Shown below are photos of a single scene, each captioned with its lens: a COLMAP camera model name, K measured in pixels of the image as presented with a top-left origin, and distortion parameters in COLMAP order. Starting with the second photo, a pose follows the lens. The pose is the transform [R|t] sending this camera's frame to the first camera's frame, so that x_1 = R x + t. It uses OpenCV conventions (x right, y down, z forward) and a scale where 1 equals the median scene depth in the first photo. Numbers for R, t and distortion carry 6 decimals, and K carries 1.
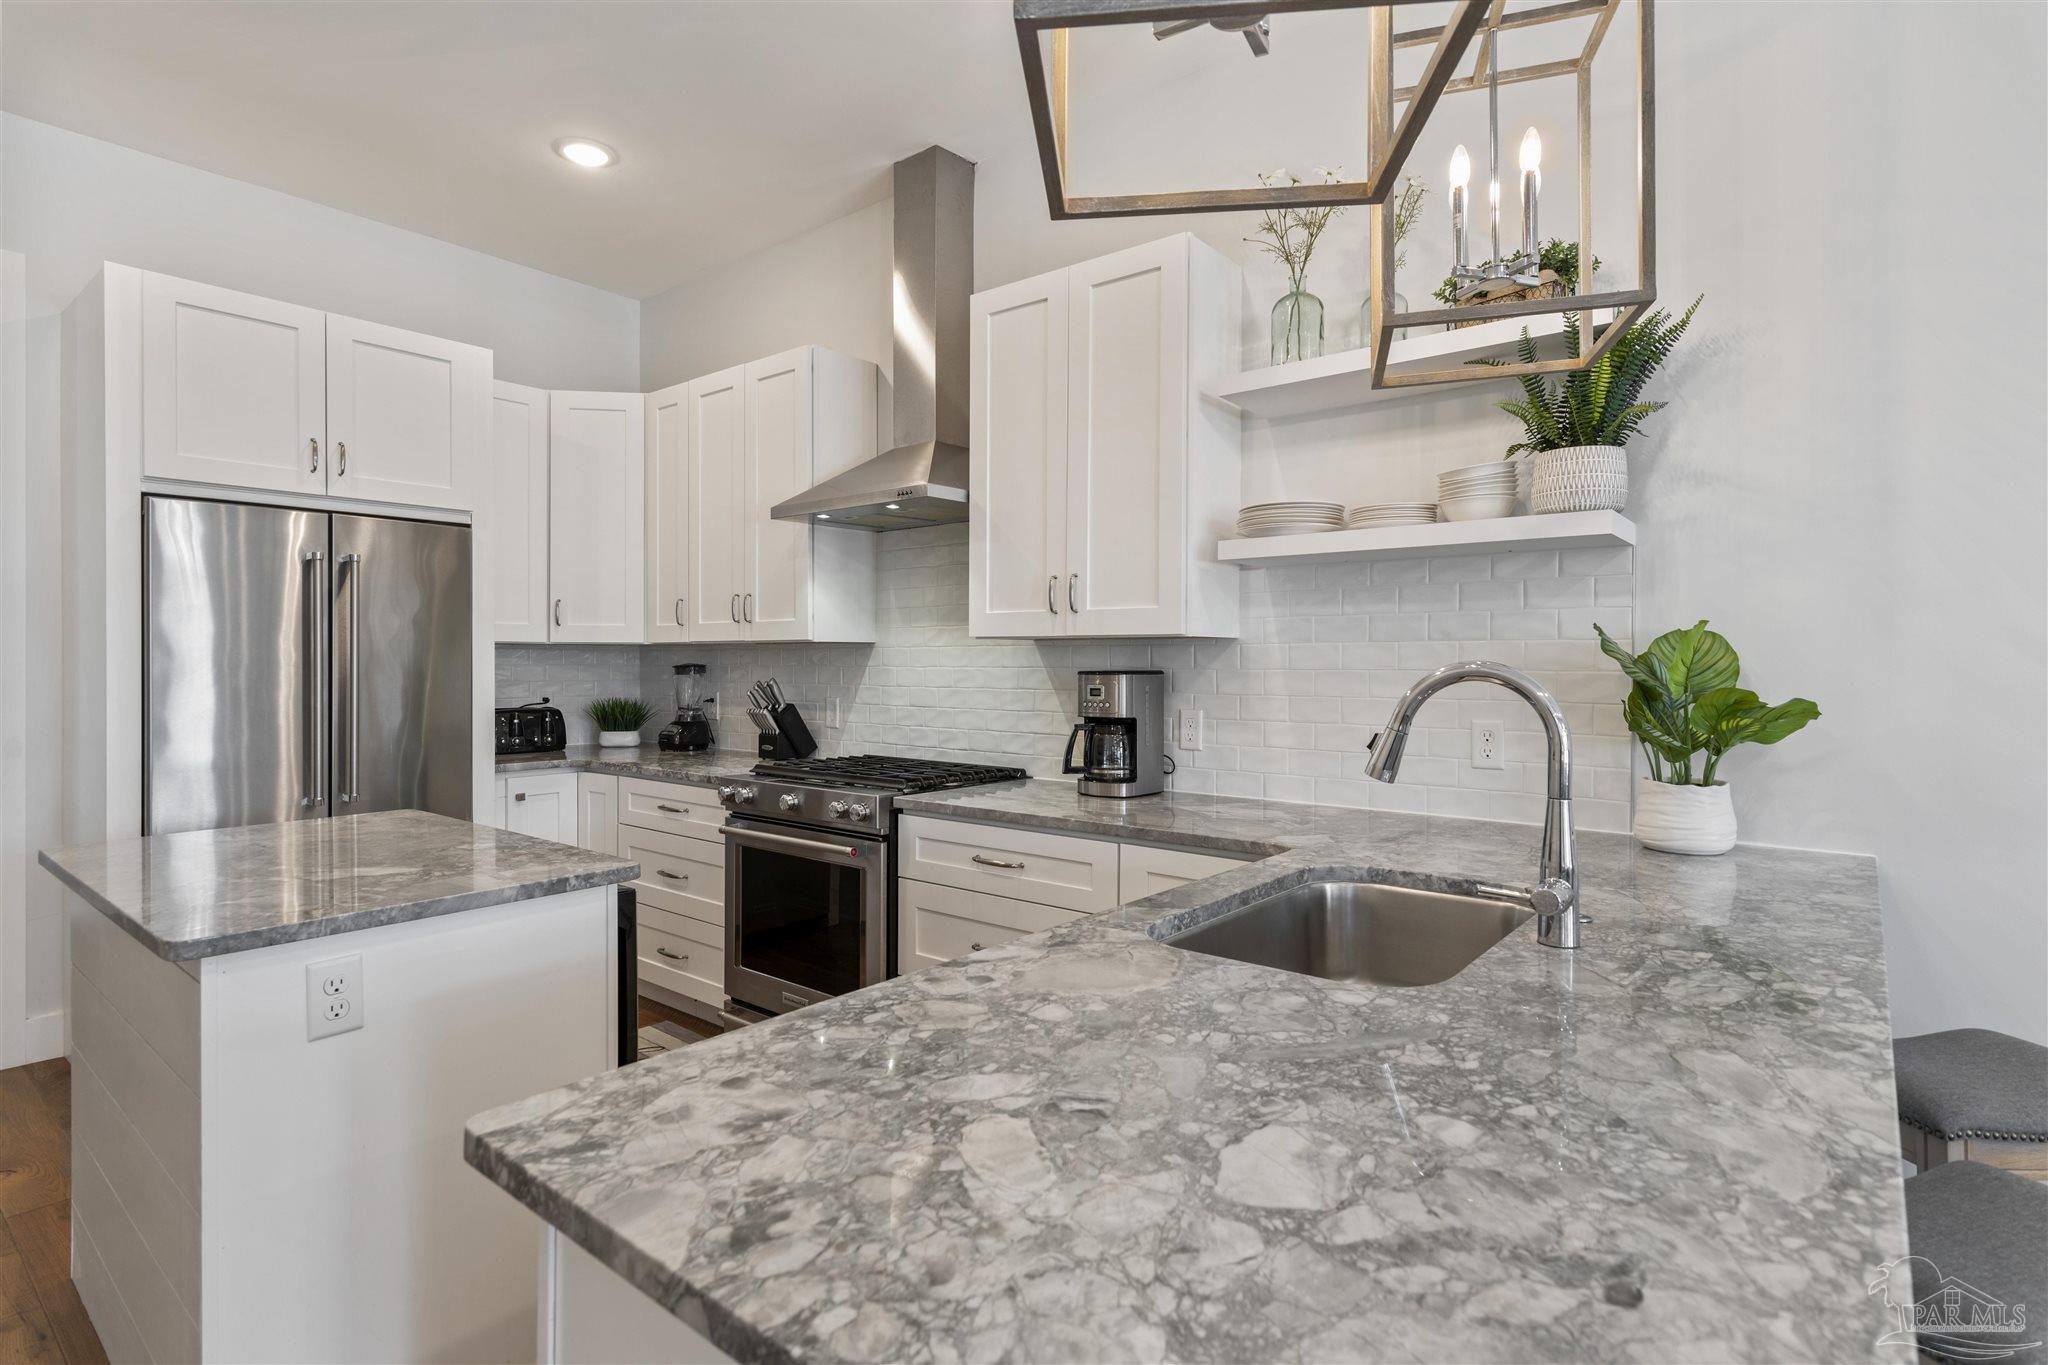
lens RADIAL K [[995.8, 0, 1001.2], [0, 995.8, 648.8], [0, 0, 1]] dist [0.004972, -0.001665]
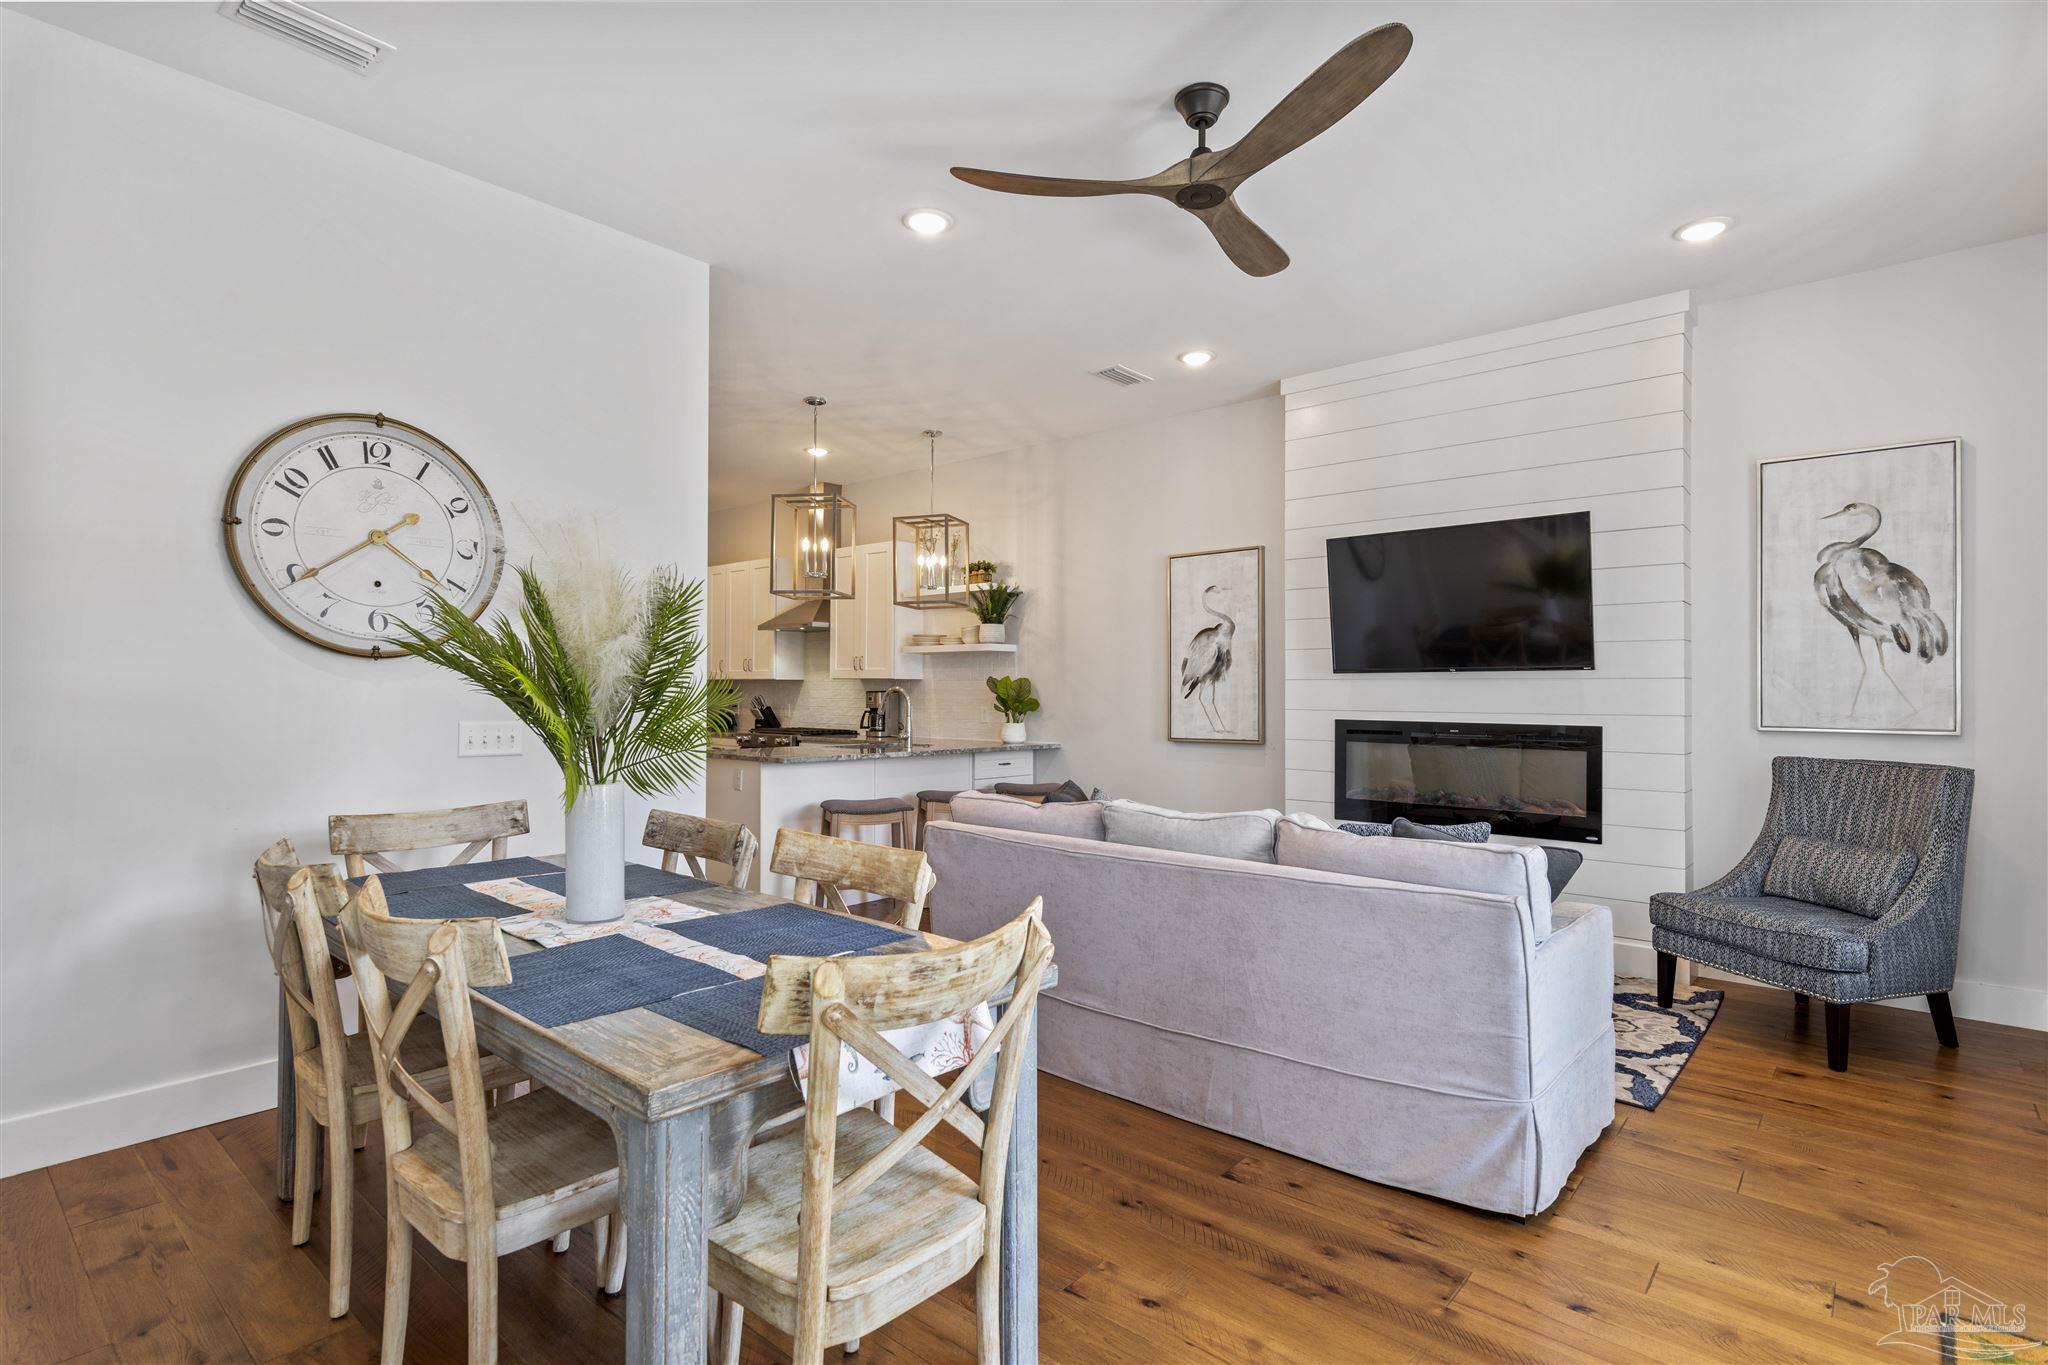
lens RADIAL K [[995.8, 0, 1021.3], [0, 995.8, 683.4], [0, 0, 1]] dist [0.004972, -0.001665]
pose [[0.999743, 0.003595, -0.022386, 0.491738], [-0.003501, 0.999985, 0.004258, -0.011286], [0.022401, -0.004179, 0.999740, -1.501061]]
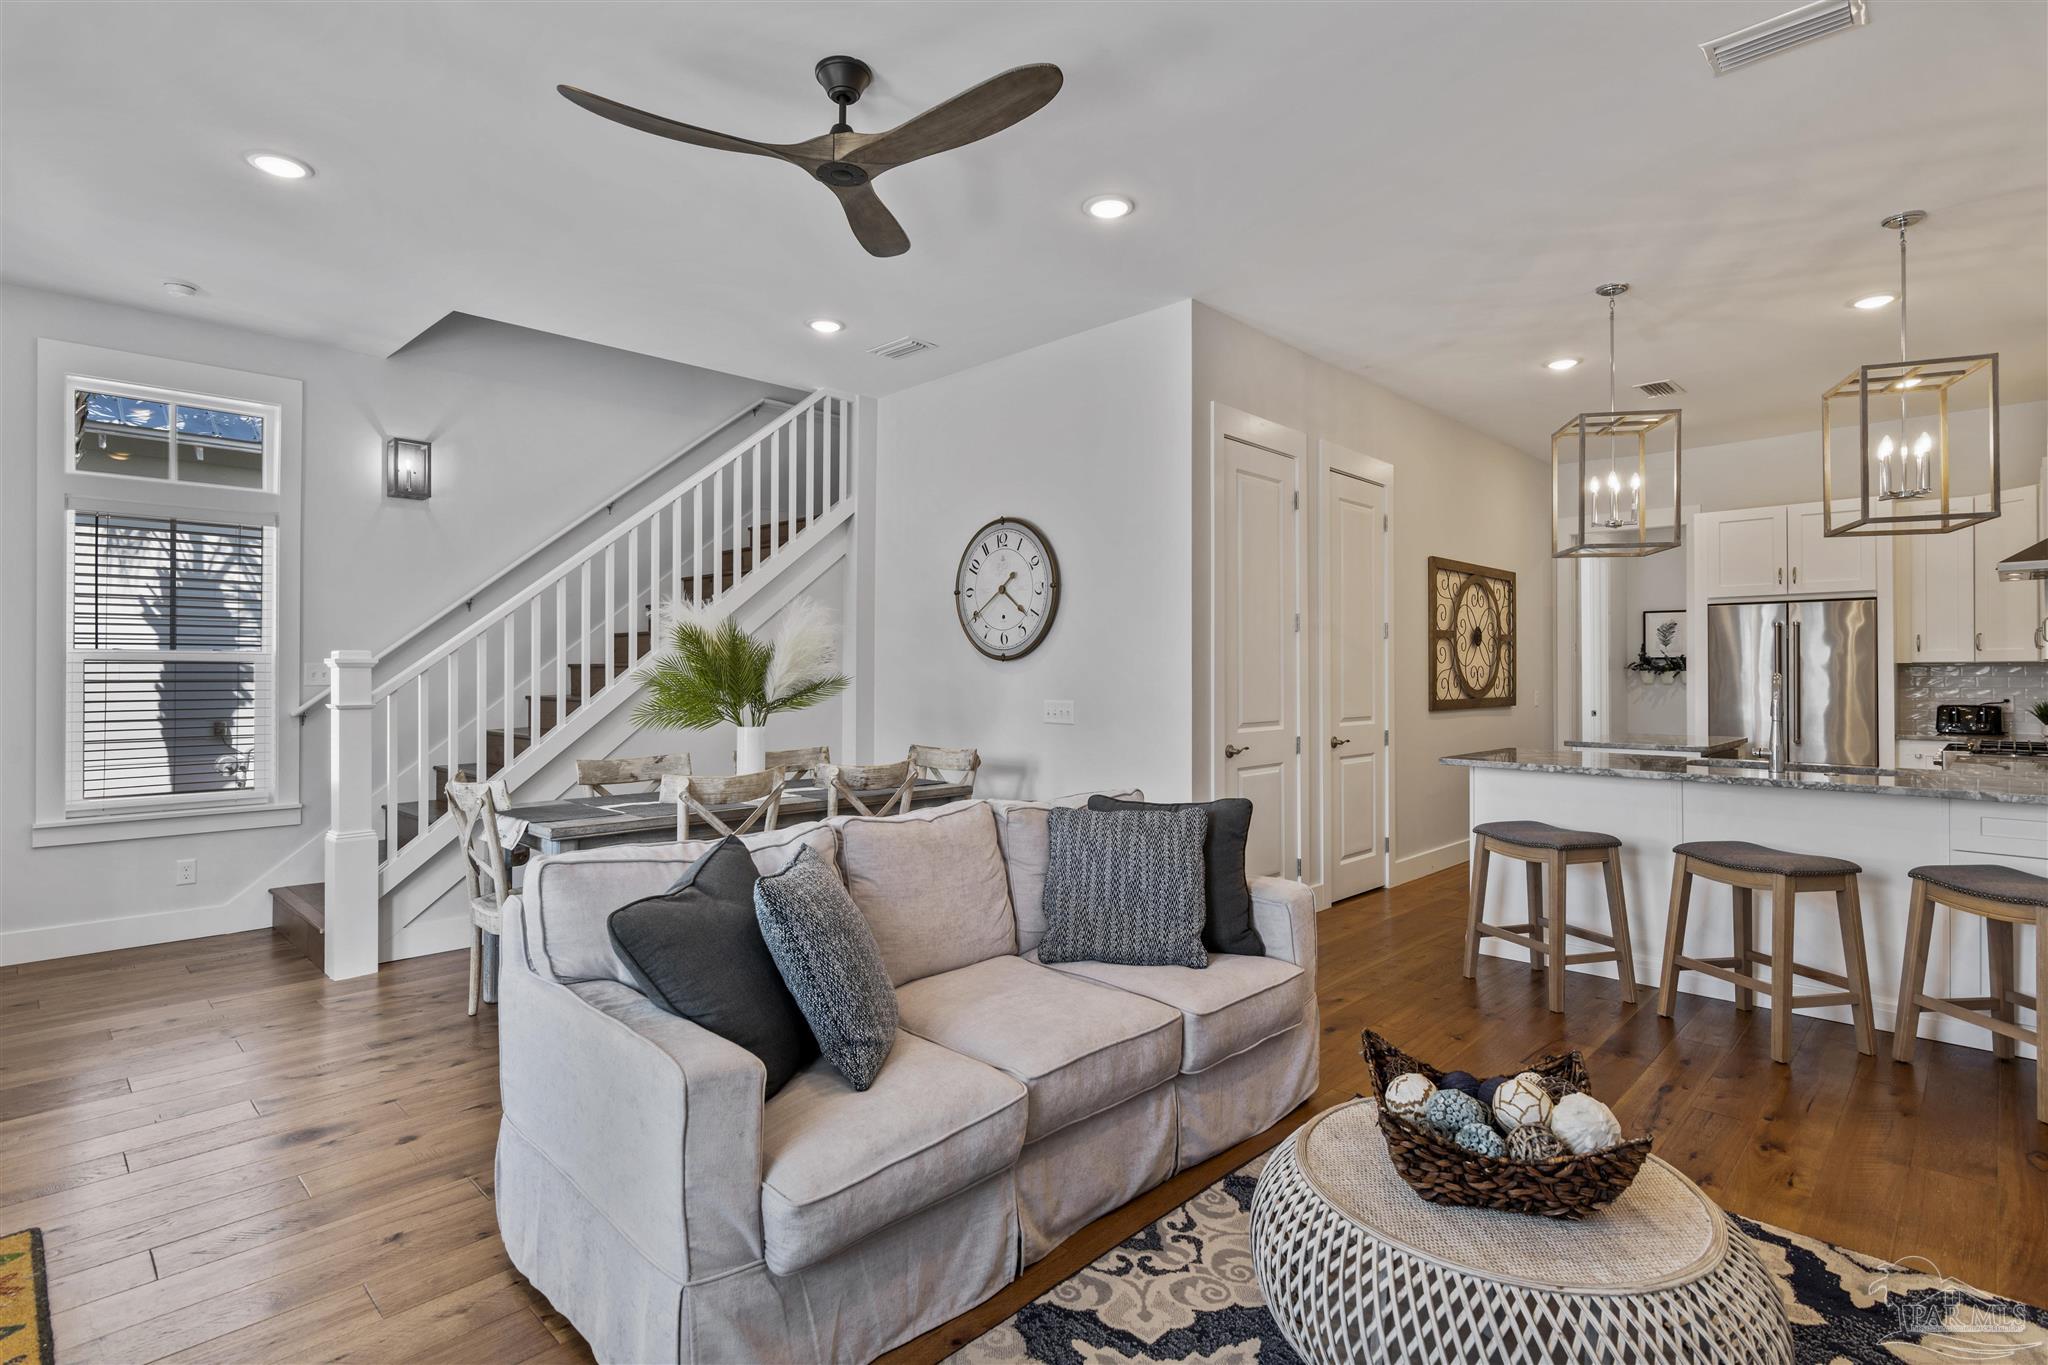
lens RADIAL K [[995.8, 0, 1023.2], [0, 995.8, 666.2], [0, 0, 1]] dist [0.004972, -0.001665]
pose [[-0.079860, -0.007787, -0.996776, 1.473595], [0.012933, 0.999877, -0.008847, -0.005093], [0.996722, -0.013598, -0.079749, -0.391475]]
